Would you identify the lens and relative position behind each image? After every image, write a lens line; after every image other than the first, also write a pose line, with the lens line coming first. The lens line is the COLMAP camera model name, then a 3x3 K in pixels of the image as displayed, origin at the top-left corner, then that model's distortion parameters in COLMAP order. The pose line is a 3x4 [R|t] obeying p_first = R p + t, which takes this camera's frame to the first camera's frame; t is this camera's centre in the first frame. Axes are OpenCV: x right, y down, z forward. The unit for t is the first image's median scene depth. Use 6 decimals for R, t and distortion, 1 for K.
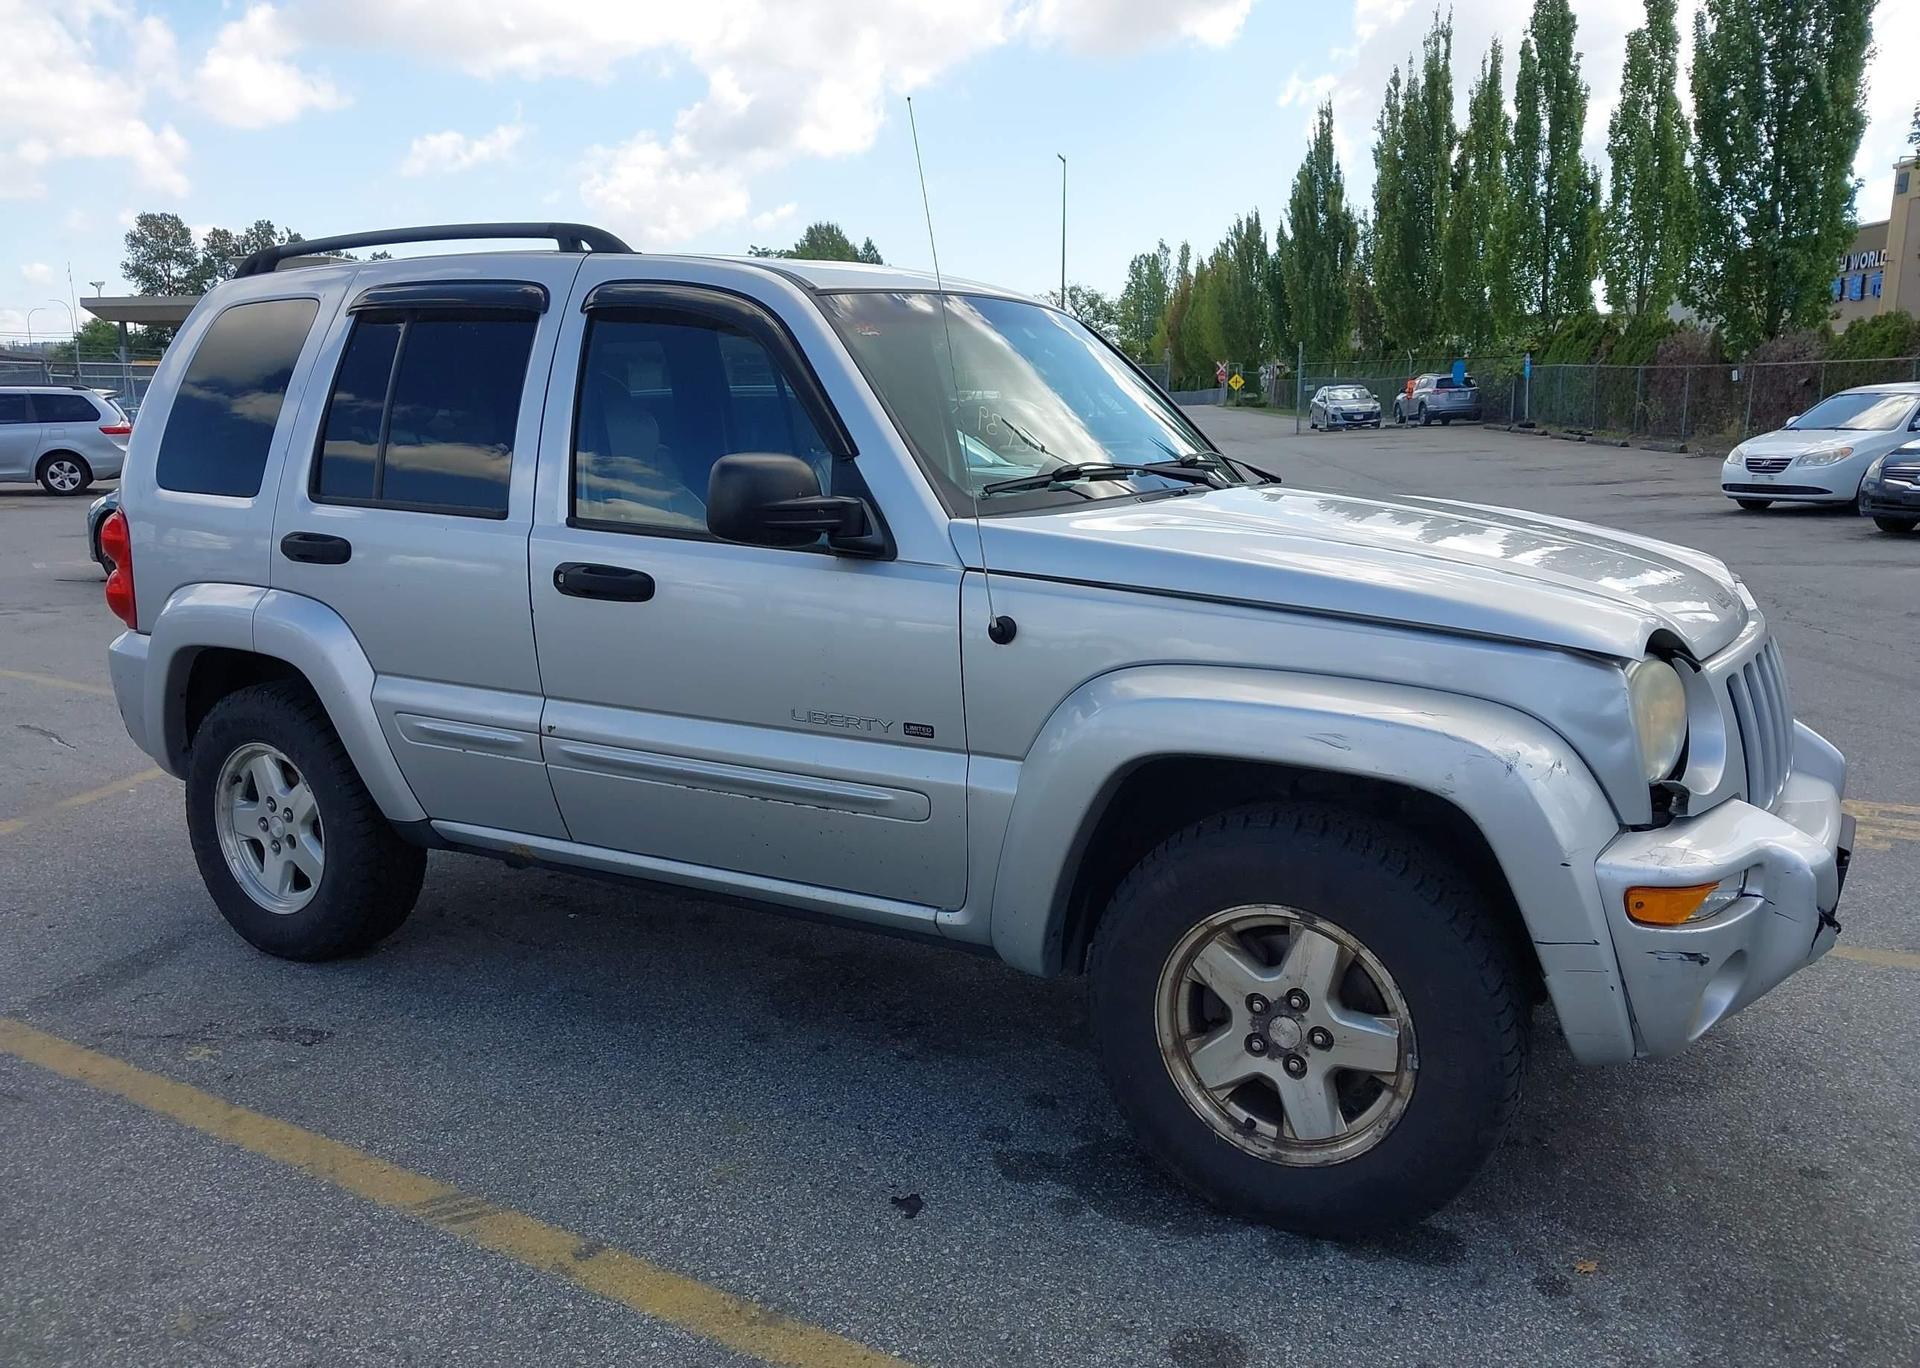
lens RADIAL K [[1506.7, 0, 956.4], [0, 1506.7, 724.7], [0, 0, 1]] dist [0.009322, -0.014085]
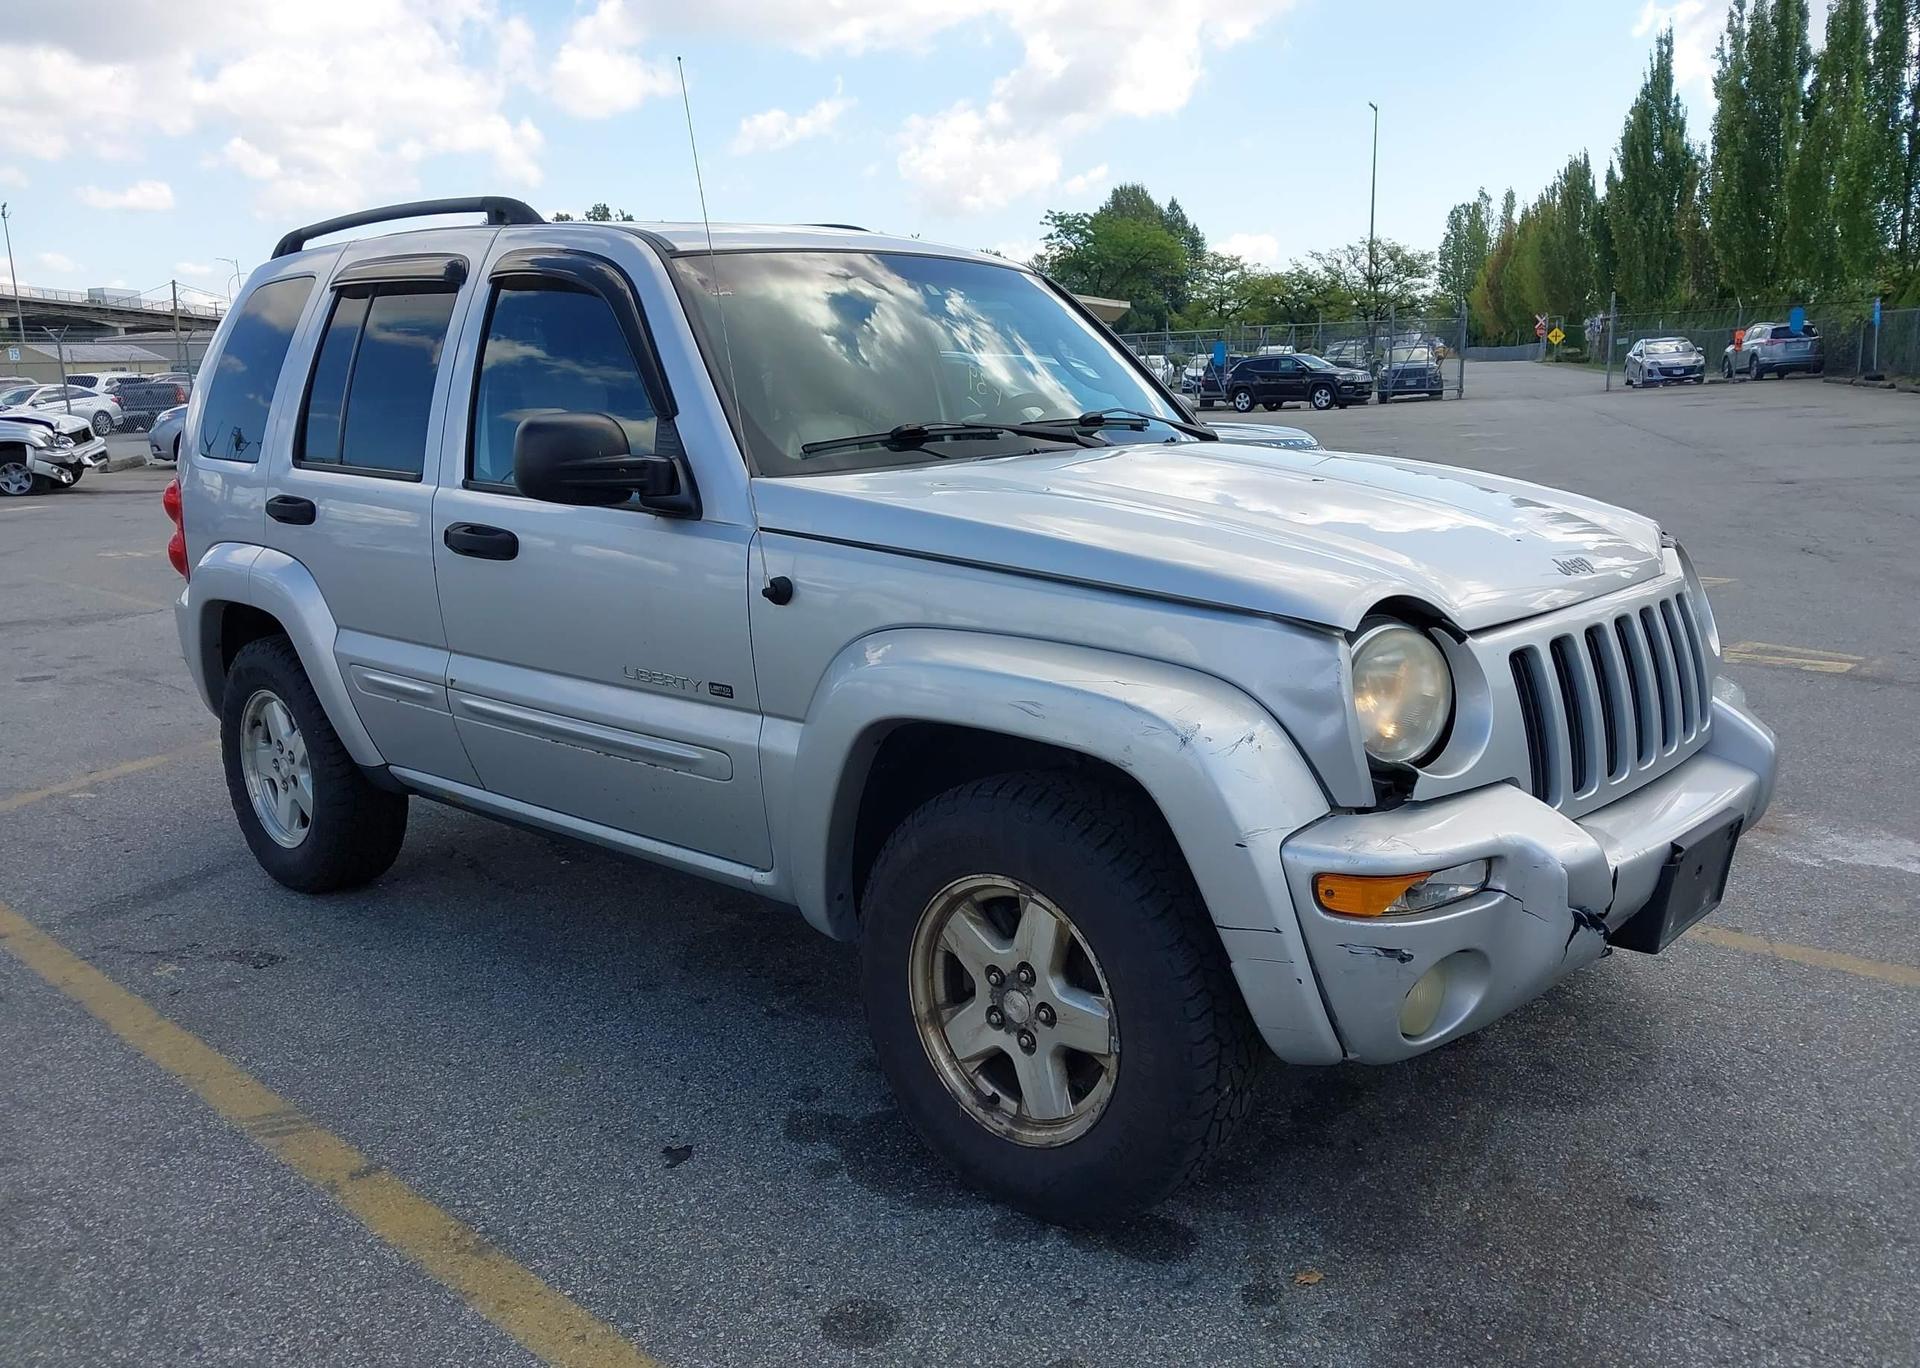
lens RADIAL K [[1514.0, 0, 955.3], [0, 1514.0, 719.9], [0, 0, 1]] dist [0.002518, -0.001010]
pose [[0.980644, 0.026687, -0.193974, 0.266248], [-0.023138, 0.999521, 0.020539, -0.000288], [0.194429, -0.015653, 0.980792, 0.029778]]
